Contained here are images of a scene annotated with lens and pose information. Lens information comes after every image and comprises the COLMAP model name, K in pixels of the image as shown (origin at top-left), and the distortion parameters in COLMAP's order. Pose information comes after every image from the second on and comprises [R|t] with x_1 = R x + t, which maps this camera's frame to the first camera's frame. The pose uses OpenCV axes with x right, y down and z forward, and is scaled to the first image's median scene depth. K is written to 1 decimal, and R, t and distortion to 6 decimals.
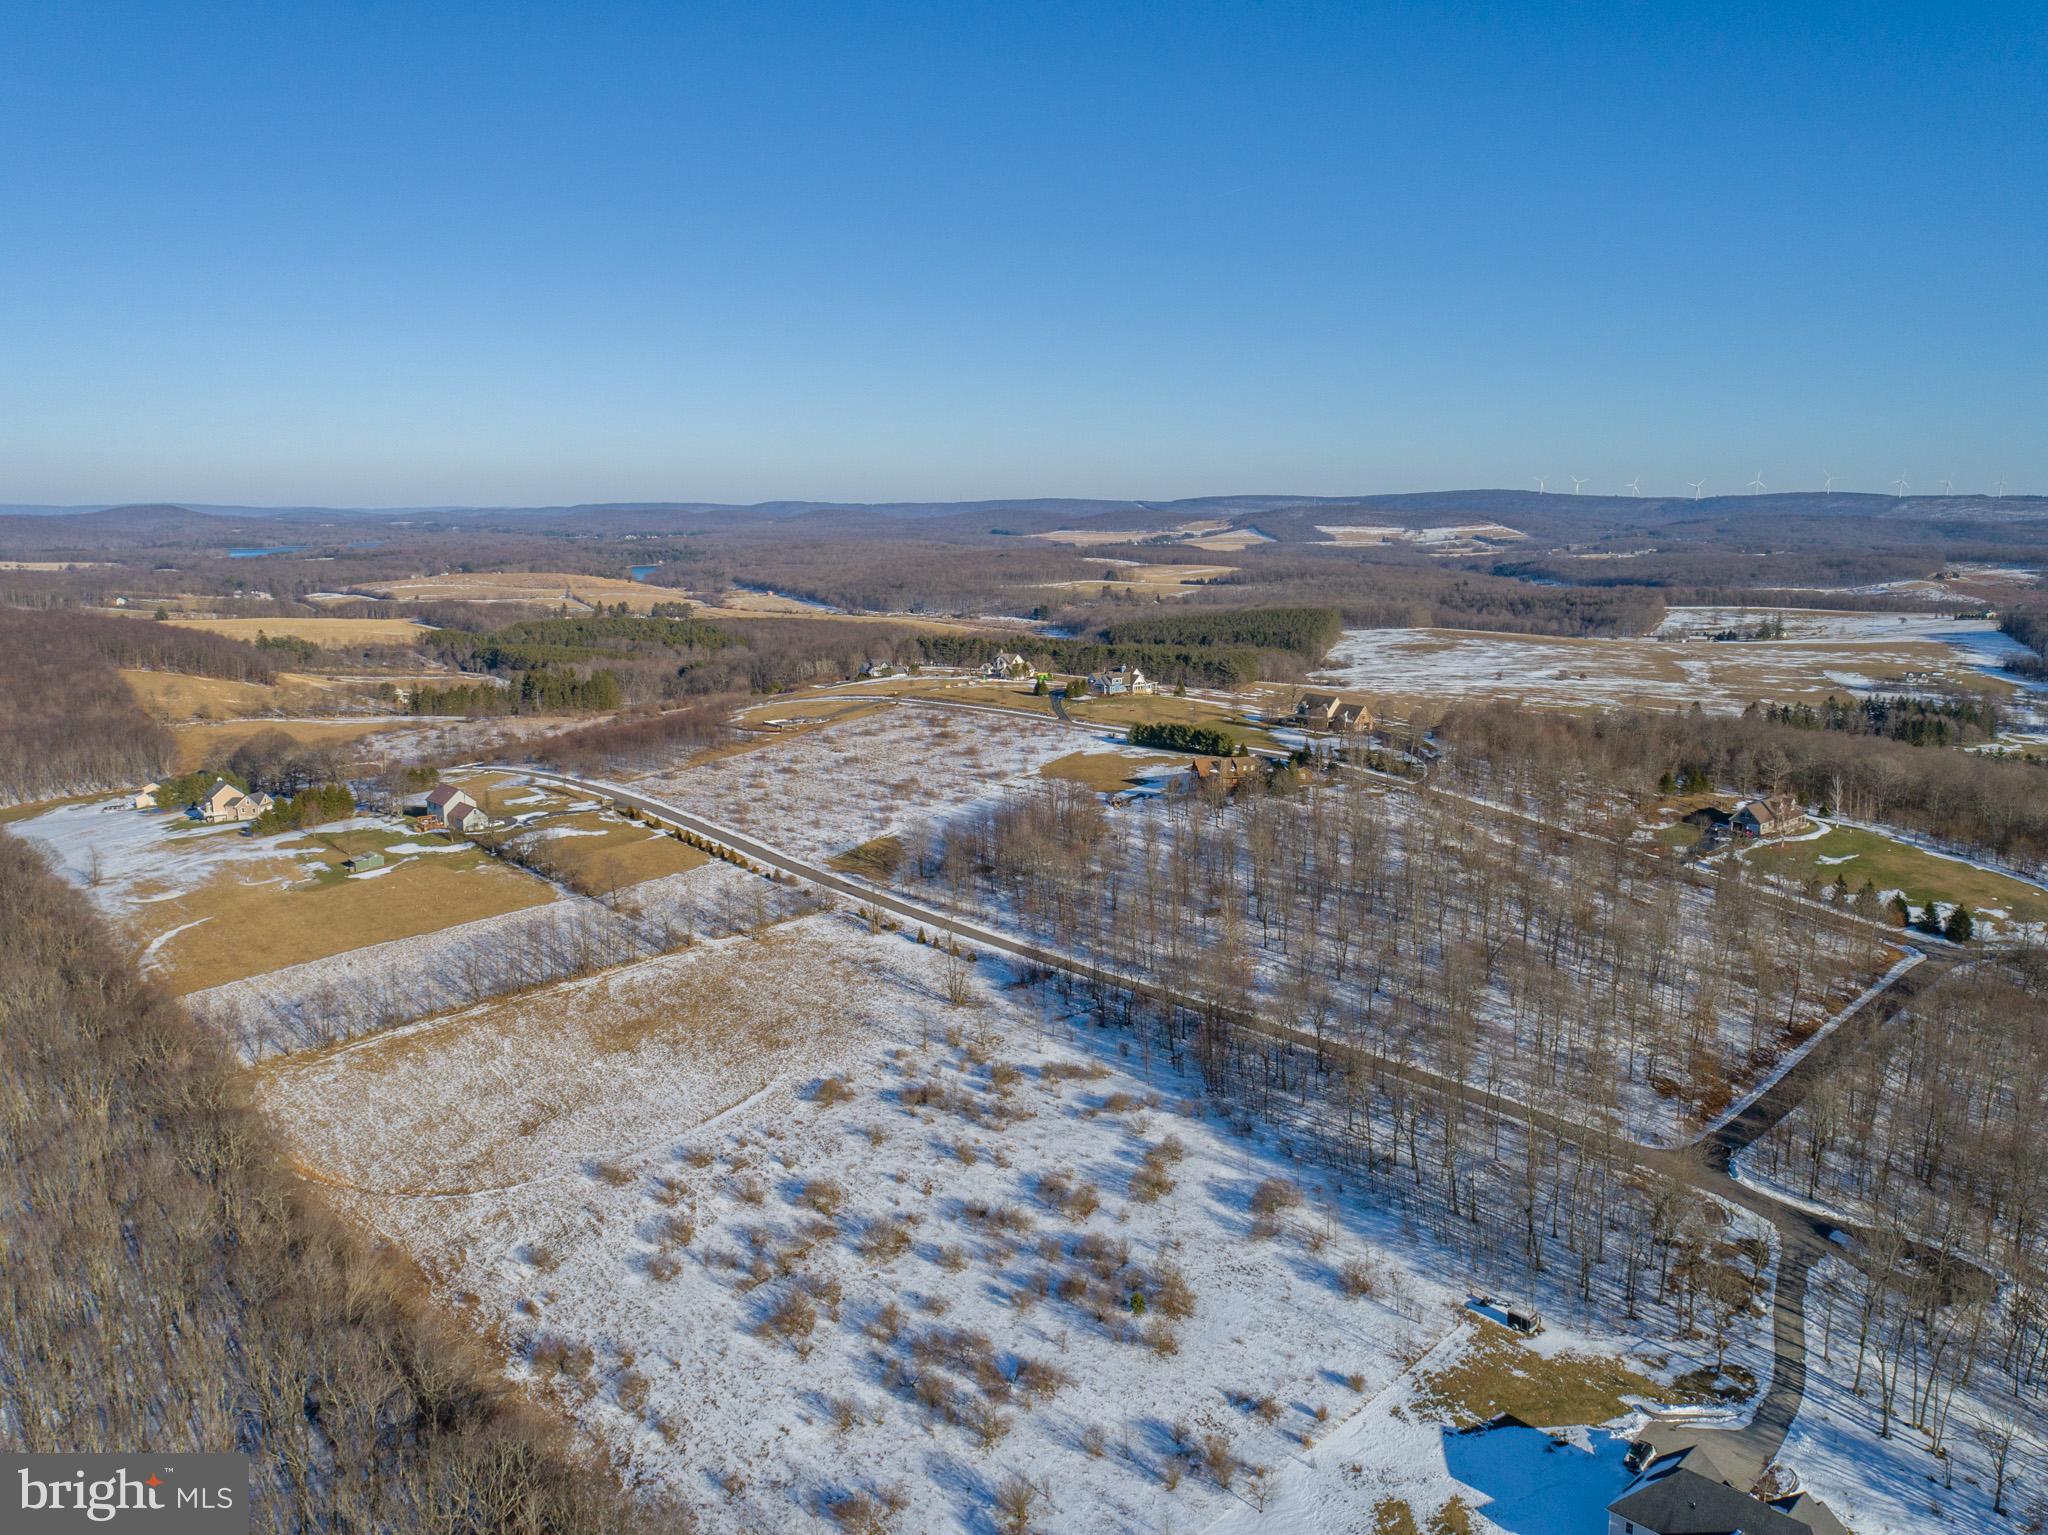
lens RADIAL K [[1566.3, 0, 1032.7], [0, 1566.3, 771.3], [0, 0, 1]] dist [-0.018419, 0.010743]
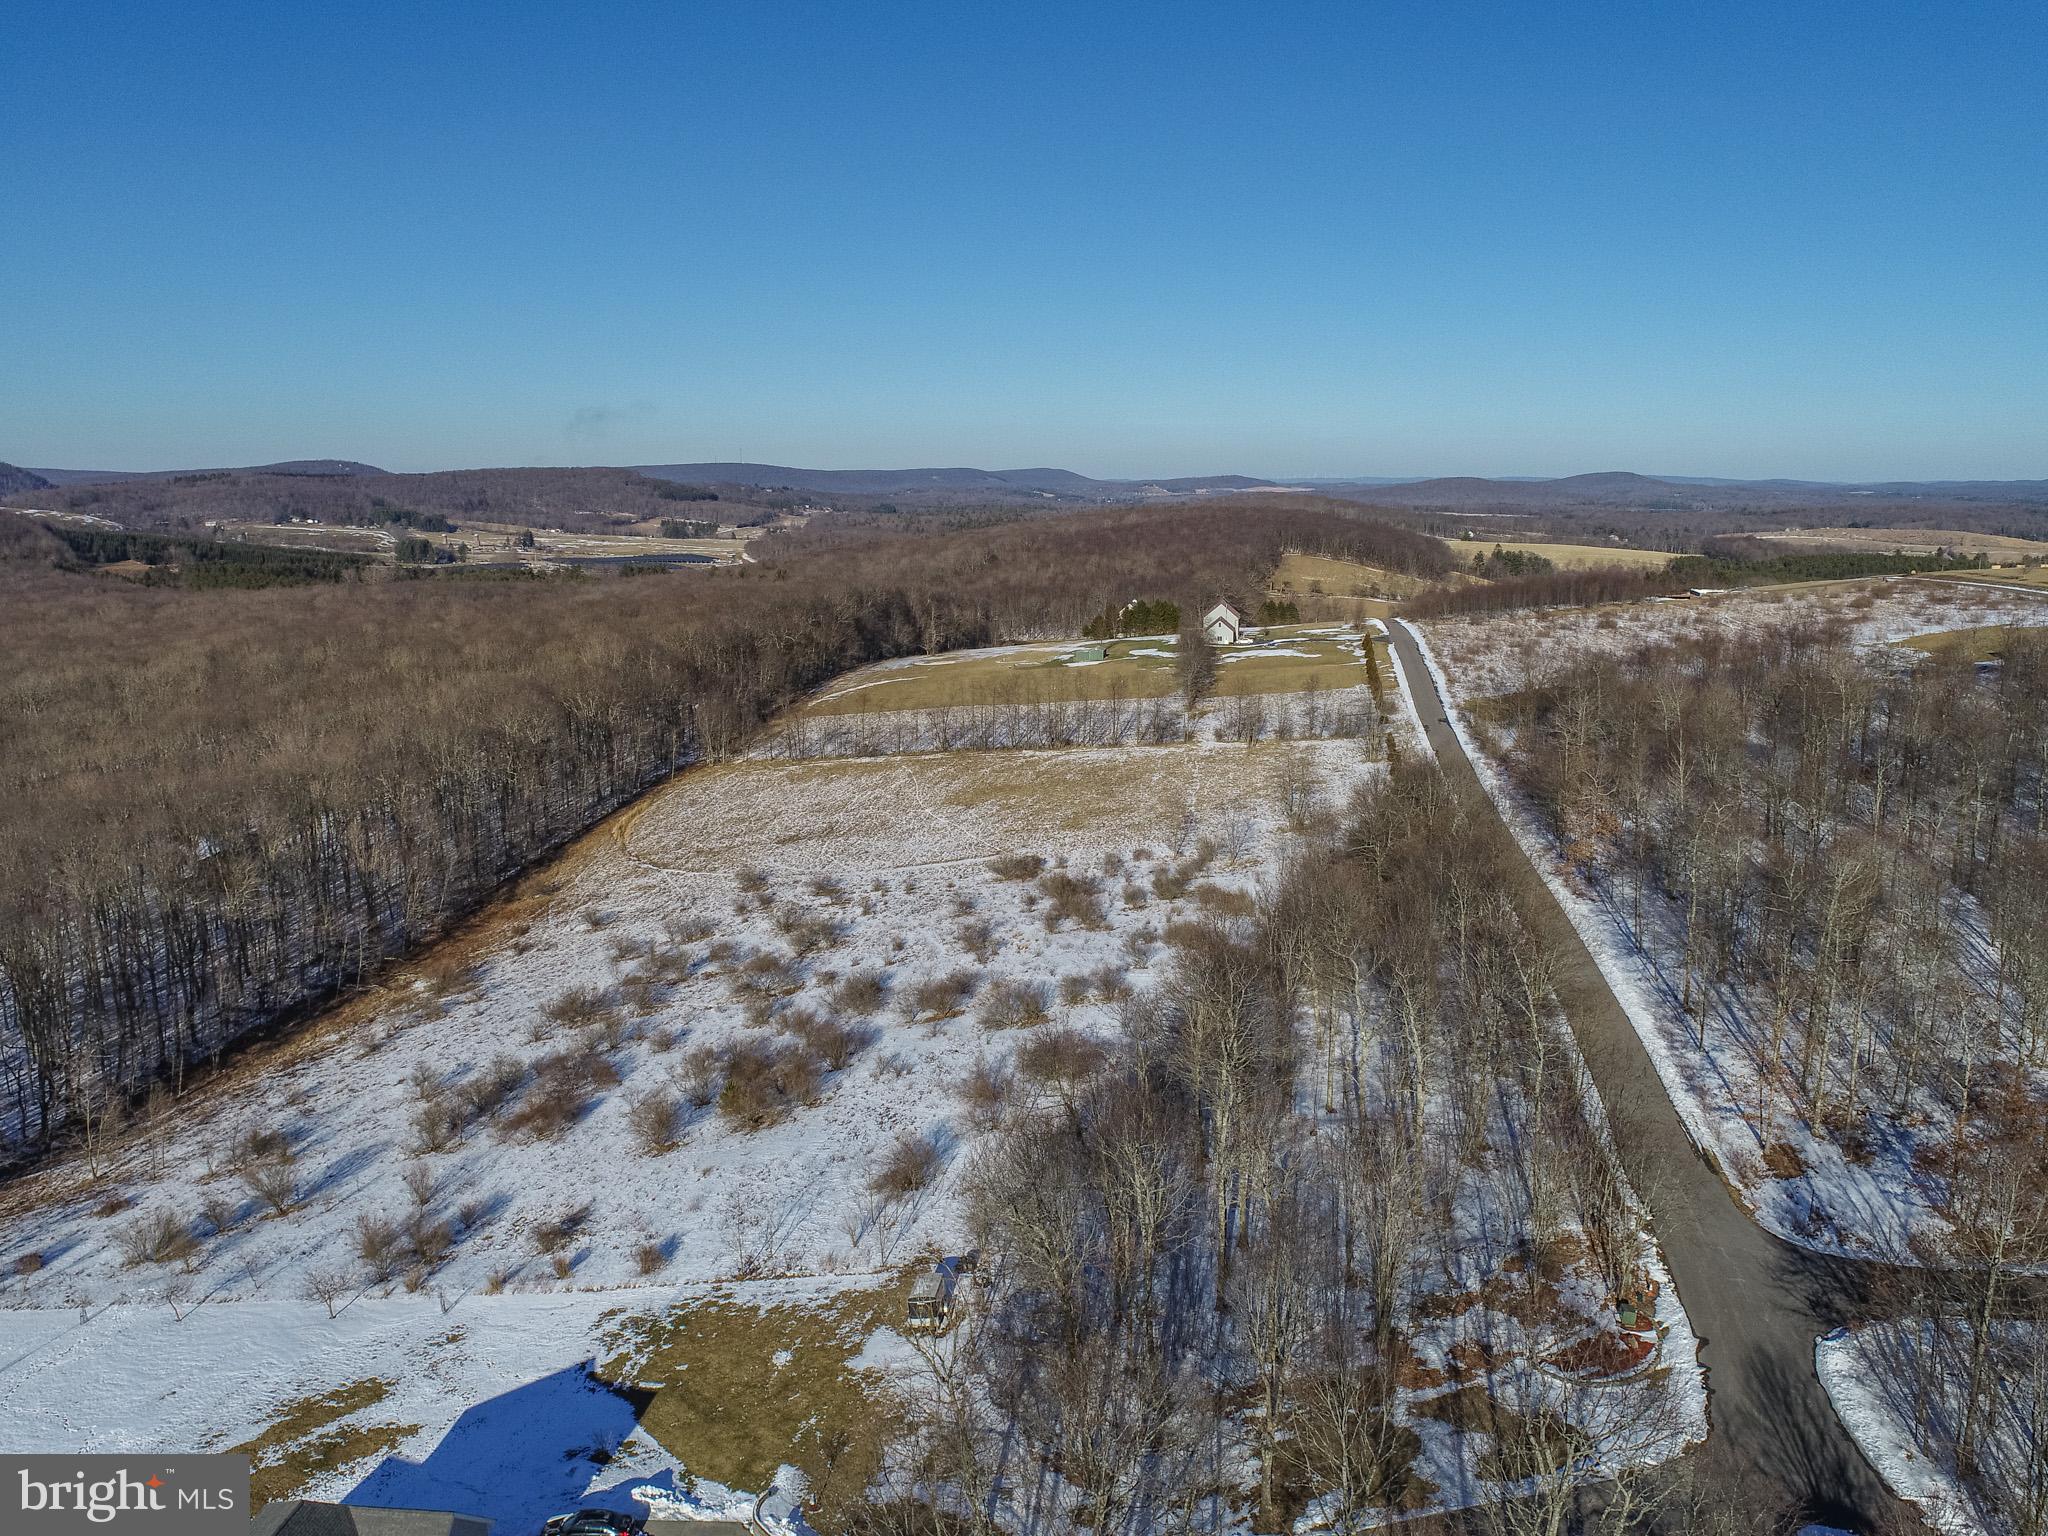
lens RADIAL K [[1566.3, 0, 1017.6], [0, 1566.3, 759.0], [0, 0, 1]] dist [-0.018419, 0.010743]
pose [[0.631821, 0.134494, -0.763357, 0.522741], [-0.129278, 0.989322, 0.067304, 0.100276], [0.764257, 0.056161, 0.642461, 0.506157]]
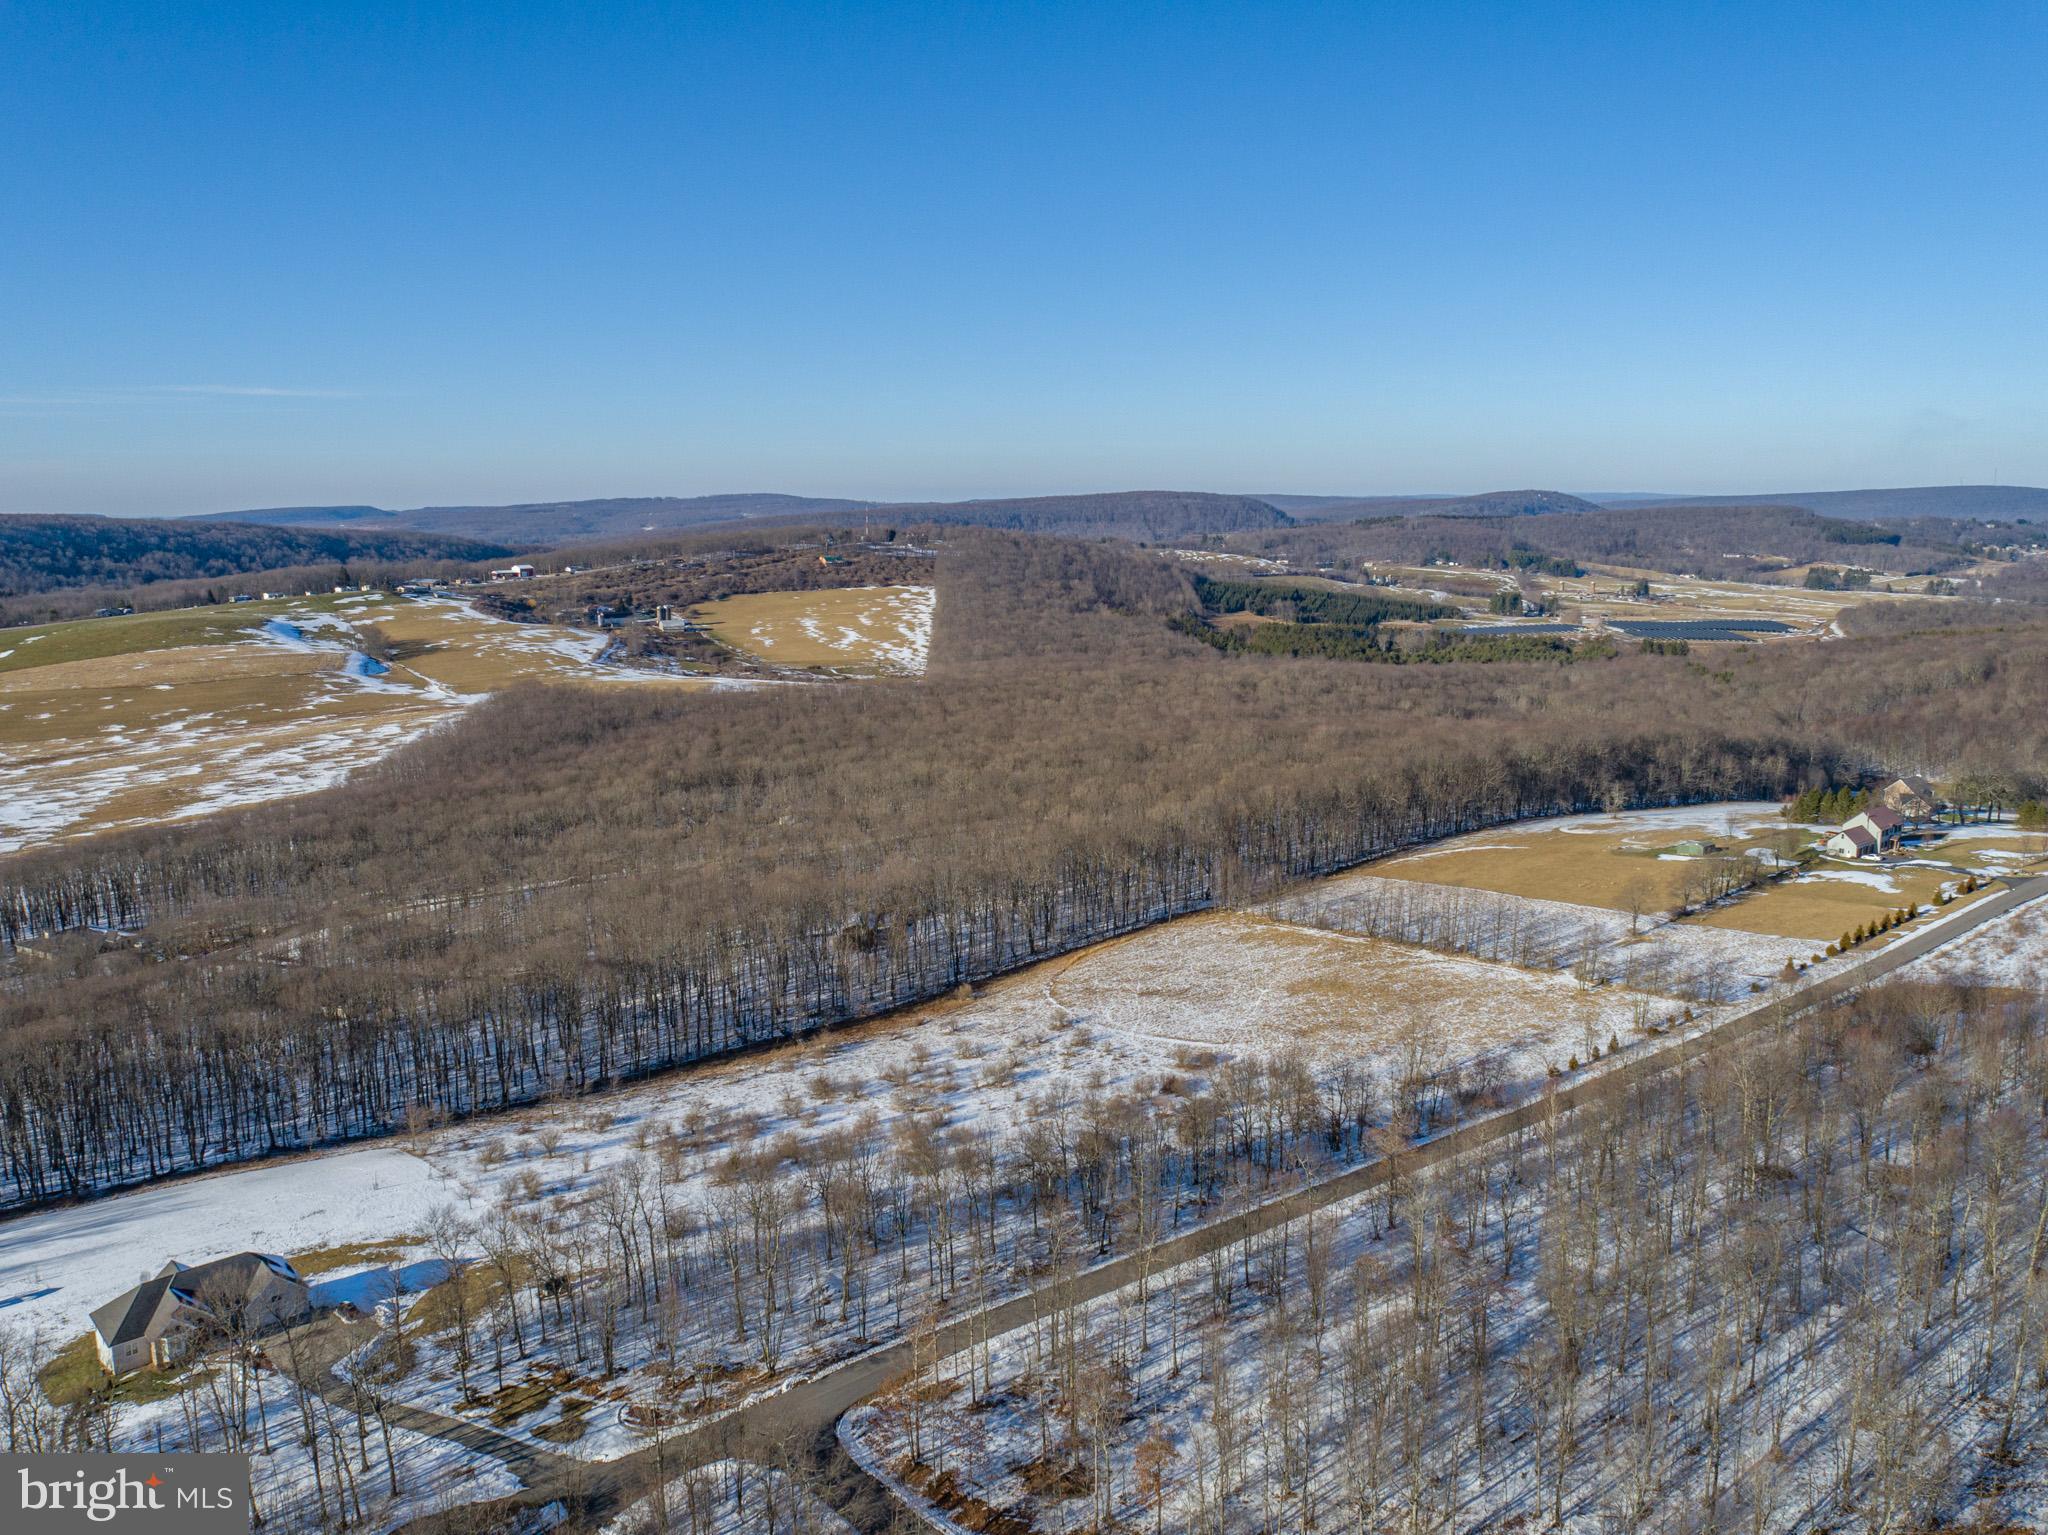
lens RADIAL K [[1566.3, 0, 1029.5], [0, 1566.3, 757.7], [0, 0, 1]] dist [-0.018419, 0.010743]
pose [[-0.060672, 0.163019, -0.984756, 0.940341], [-0.161535, 0.971965, 0.170854, -0.163628], [0.985000, 0.169438, -0.032638, 0.956897]]
